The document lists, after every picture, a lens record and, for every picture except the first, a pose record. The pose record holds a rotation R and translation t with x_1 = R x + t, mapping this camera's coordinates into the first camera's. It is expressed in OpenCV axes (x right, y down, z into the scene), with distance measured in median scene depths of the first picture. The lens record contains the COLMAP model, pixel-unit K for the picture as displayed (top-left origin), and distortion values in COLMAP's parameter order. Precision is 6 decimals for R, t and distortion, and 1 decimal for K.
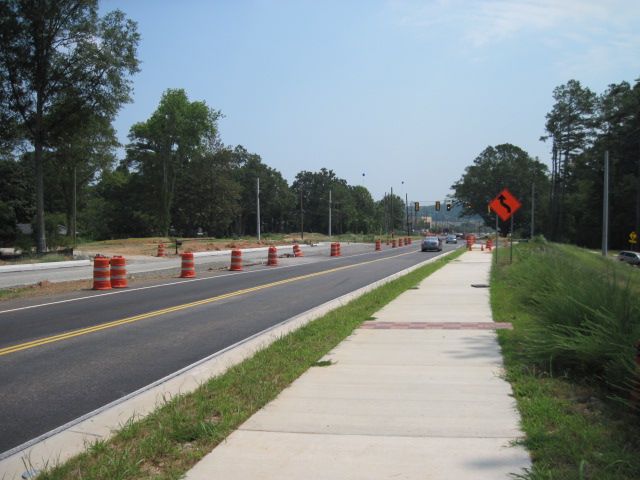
lens RADIAL K [[669.7, 0, 320.1], [0, 669.7, 238.5], [0, 0, 1]] dist [-0.102852, 0.000000]
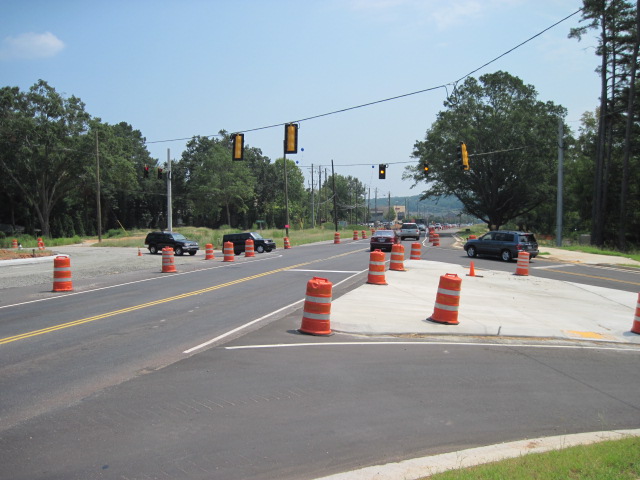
lens RADIAL K [[669.7, 0, 314.1], [0, 669.7, 239.9], [0, 0, 1]] dist [-0.102852, 0.000000]
pose [[0.999783, -0.013744, 0.015658, 0.168160], [0.013546, 0.999828, 0.012688, -0.005934], [-0.015830, -0.012473, 0.999797, 0.658124]]
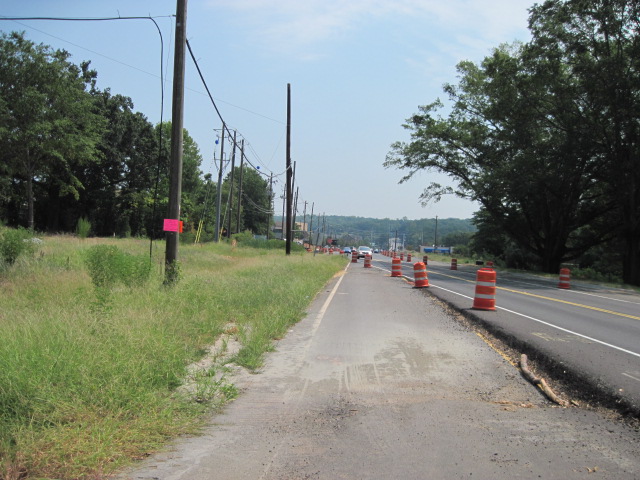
lens RADIAL K [[669.7, 0, 319.3], [0, 669.7, 240.5], [0, 0, 1]] dist [-0.102852, 0.000000]
pose [[0.978065, 0.056732, 0.200427, 0.152619], [-0.054409, 0.998373, -0.017084, -0.007741], [-0.201070, 0.005804, 0.979560, 1.236929]]
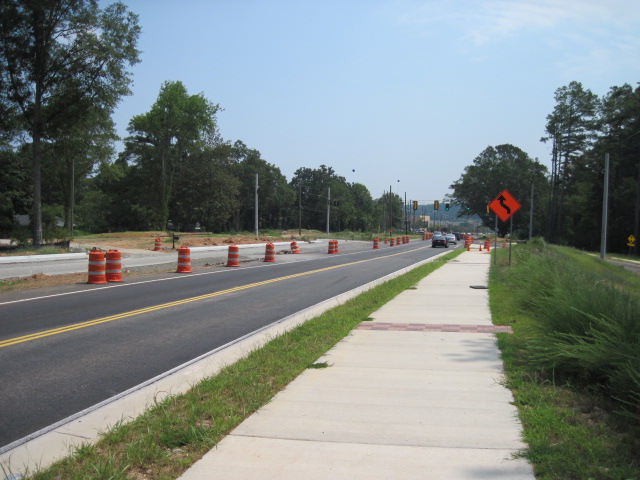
lens RADIAL K [[669.7, 0, 322.8], [0, 669.7, 242.4], [0, 0, 1]] dist [-0.102852, 0.000000]
pose [[0.999792, 0.018980, 0.007528, -0.000141], [-0.019058, 0.999764, 0.010449, -0.000554], [-0.007328, -0.010590, 0.999917, 0.004592]]
